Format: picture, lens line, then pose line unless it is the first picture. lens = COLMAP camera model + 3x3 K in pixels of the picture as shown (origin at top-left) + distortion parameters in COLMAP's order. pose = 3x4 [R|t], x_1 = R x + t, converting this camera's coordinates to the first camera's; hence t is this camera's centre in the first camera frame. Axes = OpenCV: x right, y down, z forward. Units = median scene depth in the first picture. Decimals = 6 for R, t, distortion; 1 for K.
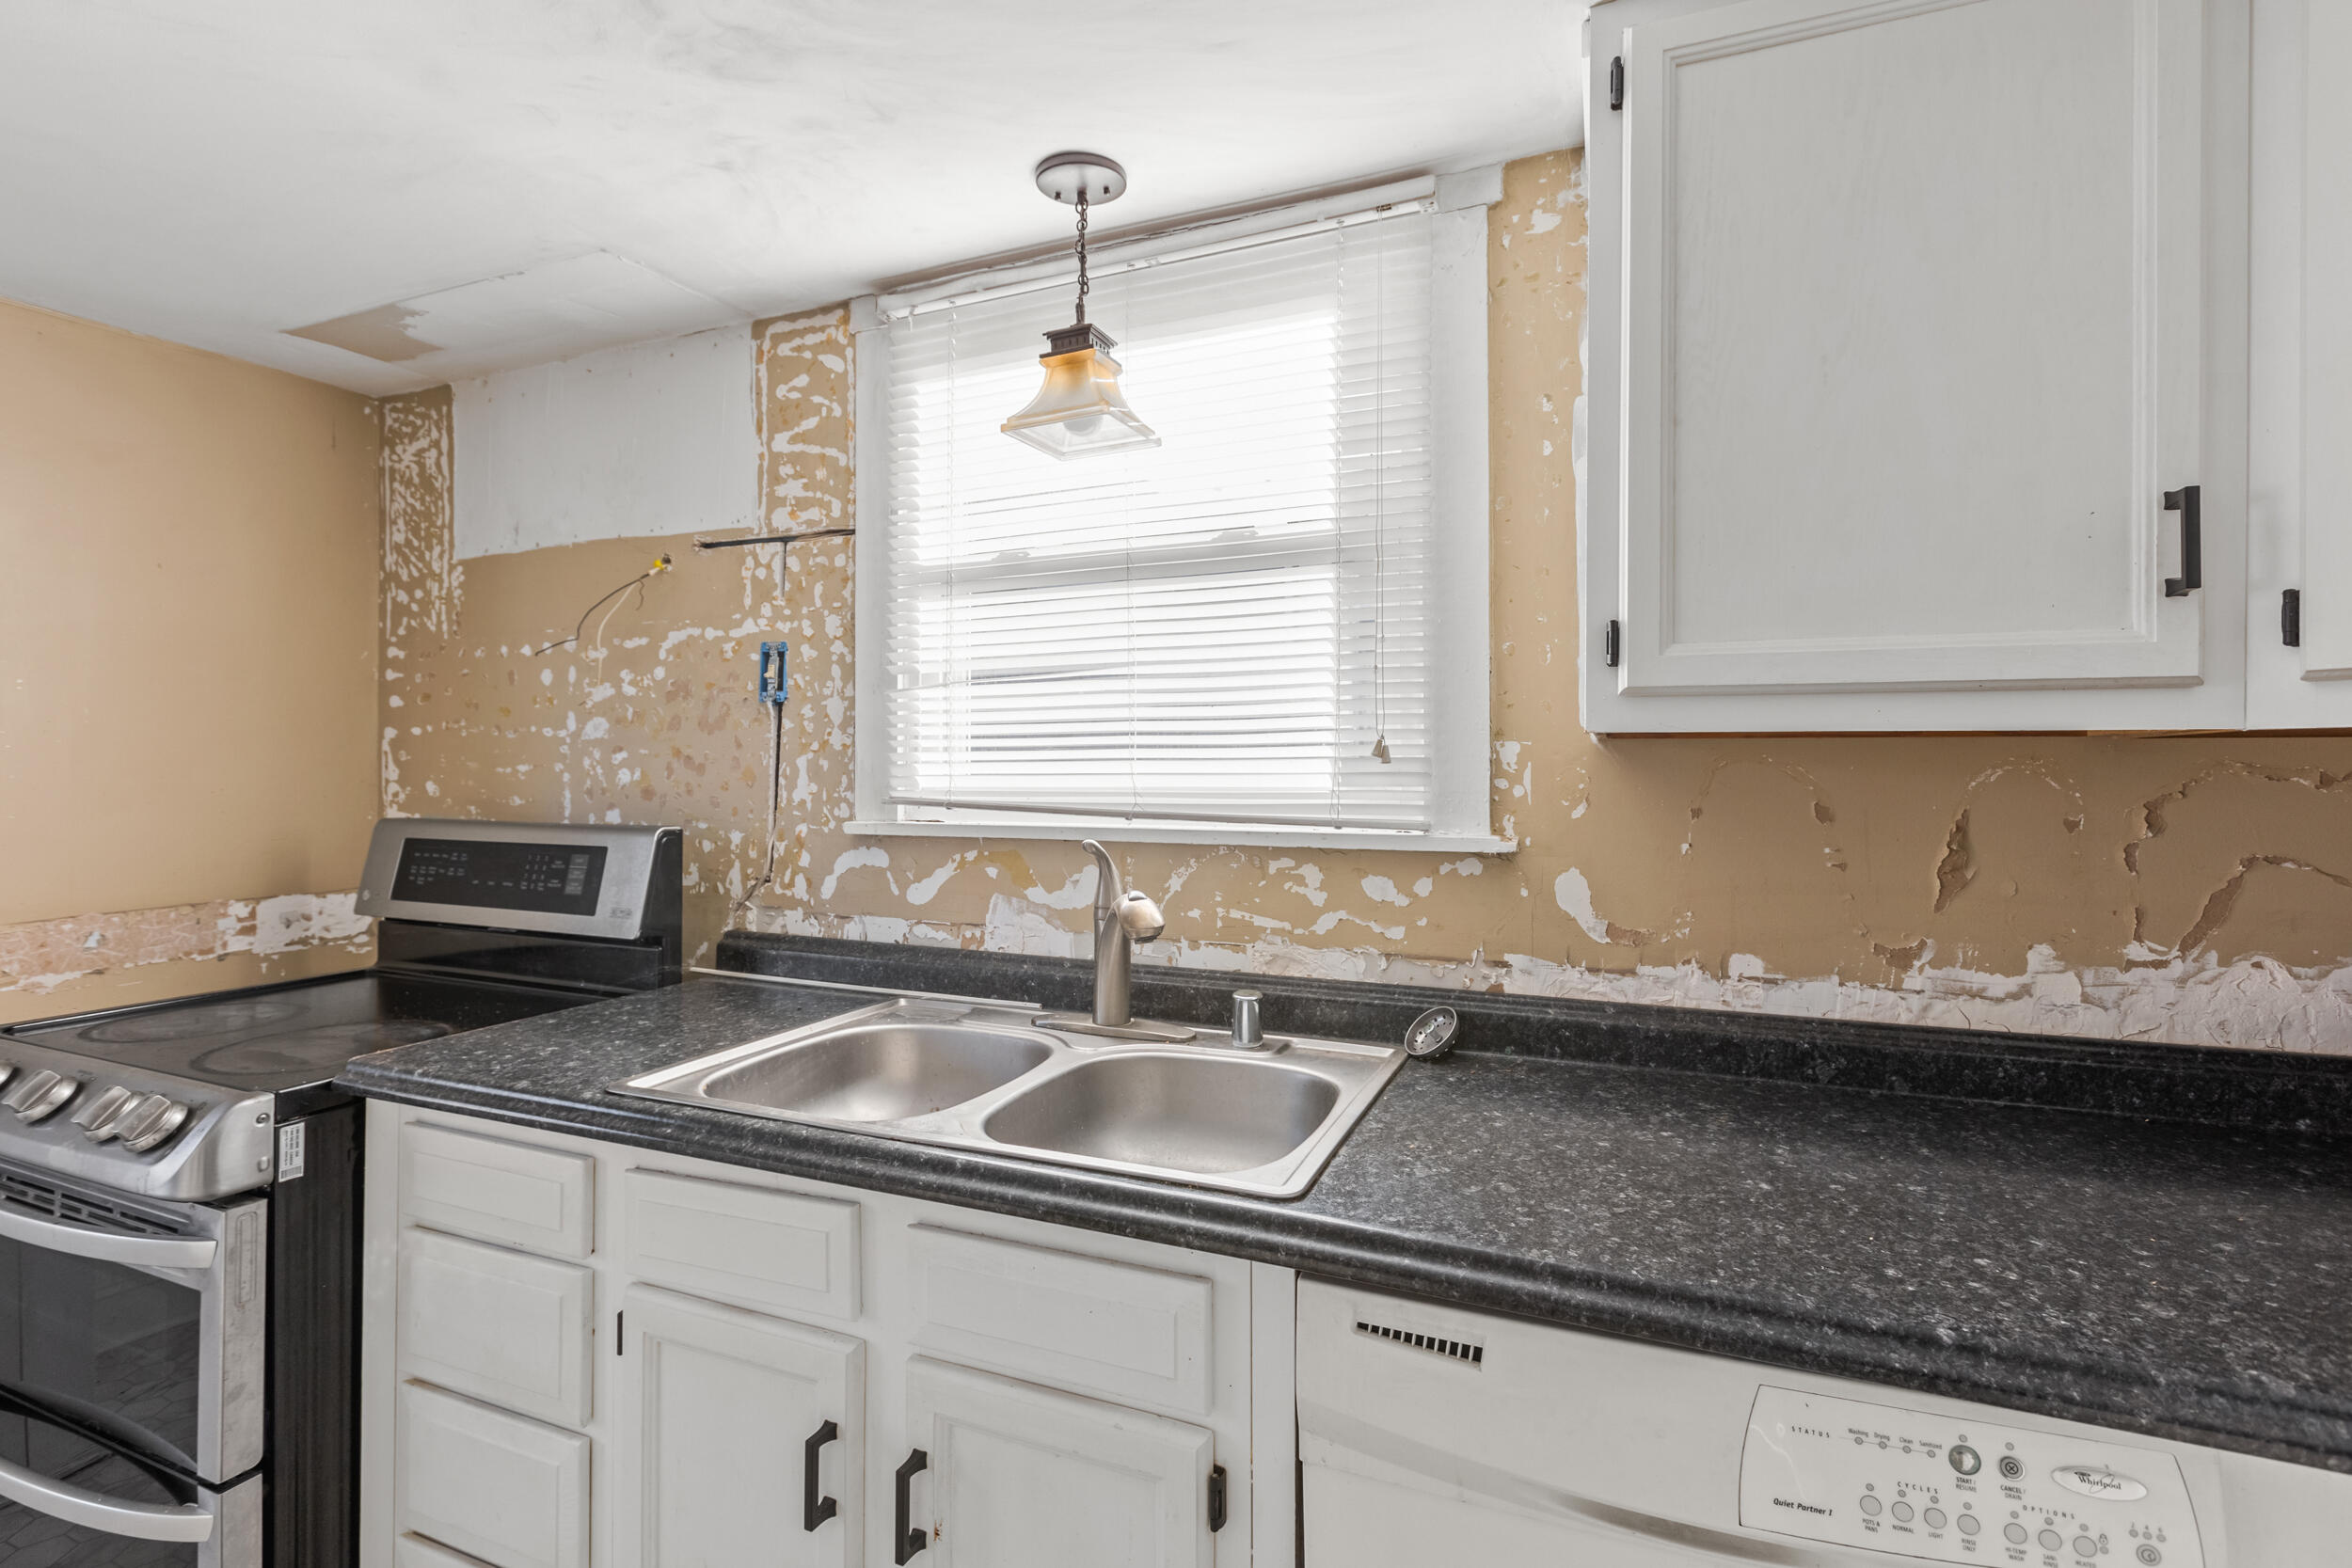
lens RADIAL K [[1084.6, 0, 1173.6], [0, 1084.6, 763.8], [0, 0, 1]] dist [0.003977, 0.000360]
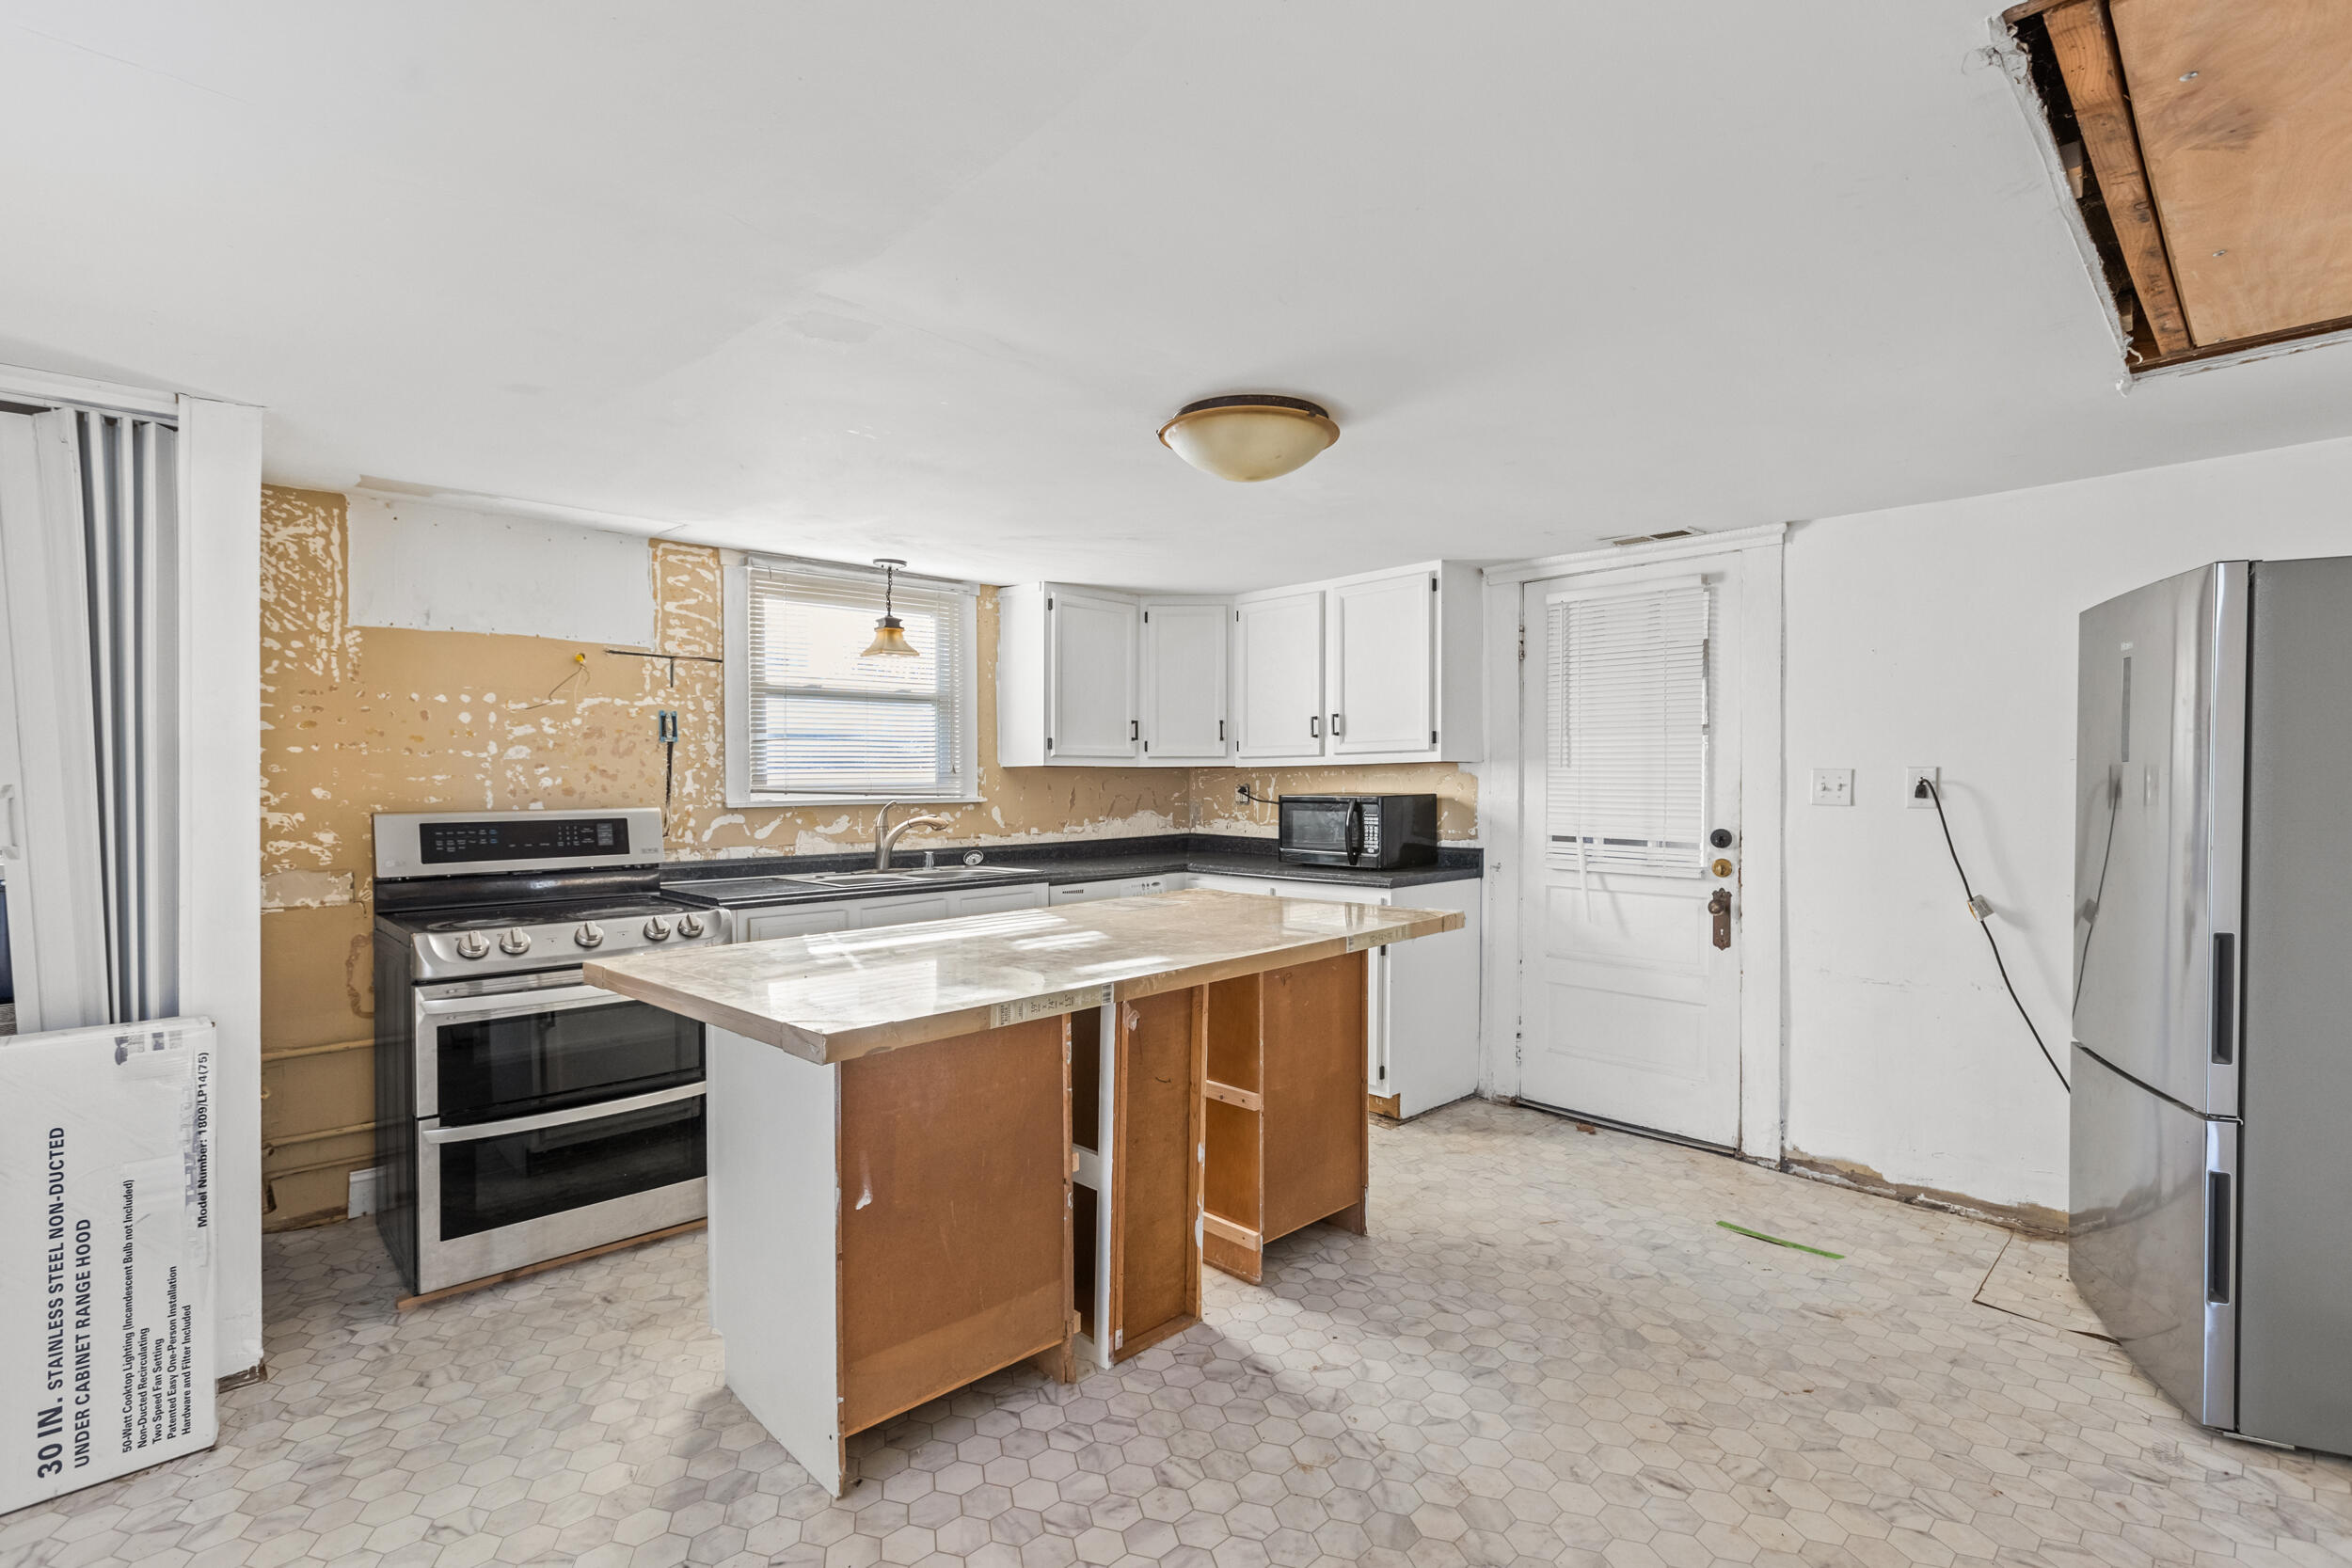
lens RADIAL K [[1079.0, 0, 1176.4], [0, 1079.0, 782.4], [0, 0, 1]] dist [0.001422, -0.000069]
pose [[0.396888, -0.008455, 0.917828, -1.887622], [0.000019, 0.999958, 0.009203, -0.003568], [-0.917867, -0.003636, 0.396871, -0.619800]]
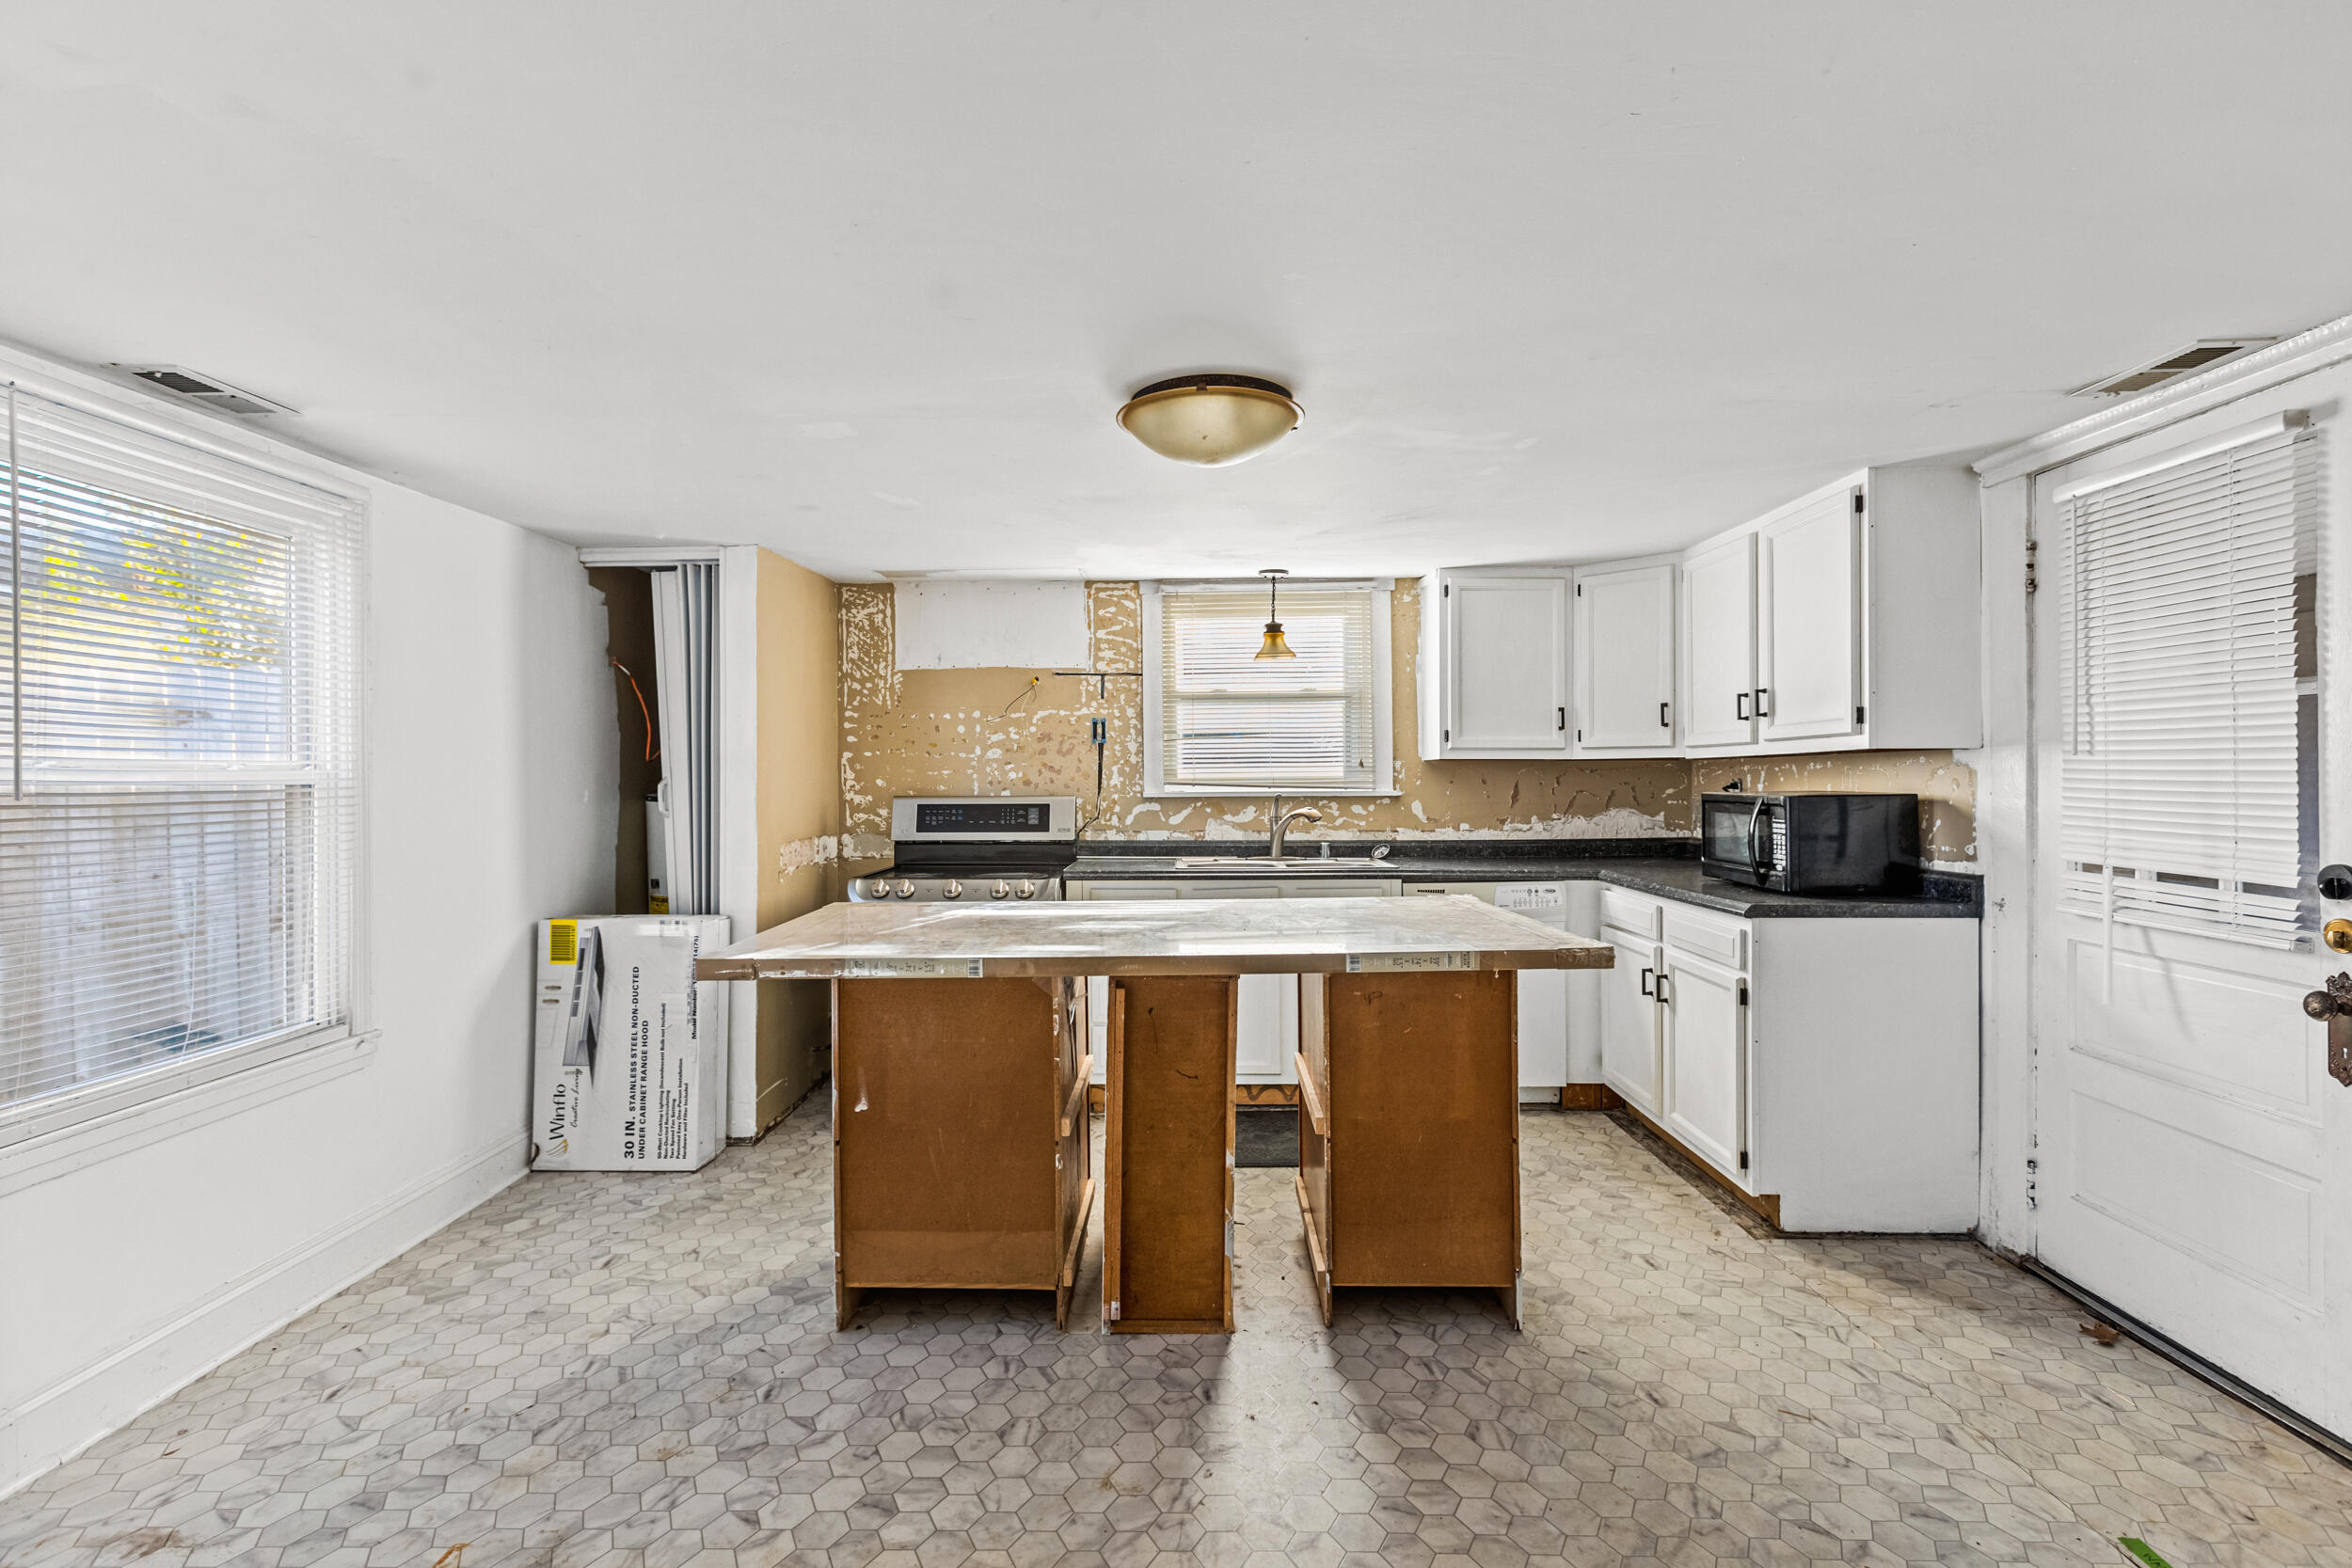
lens RADIAL K [[1067.7, 0, 1187.0], [0, 1067.7, 764.2], [0, 0, 1]] dist [-0.000354, -0.000473]
pose [[0.927381, -0.003931, 0.374097, -1.141105], [0.005165, 0.999984, -0.002295, -0.005209], [-0.374082, 0.004061, 0.927387, -1.327060]]
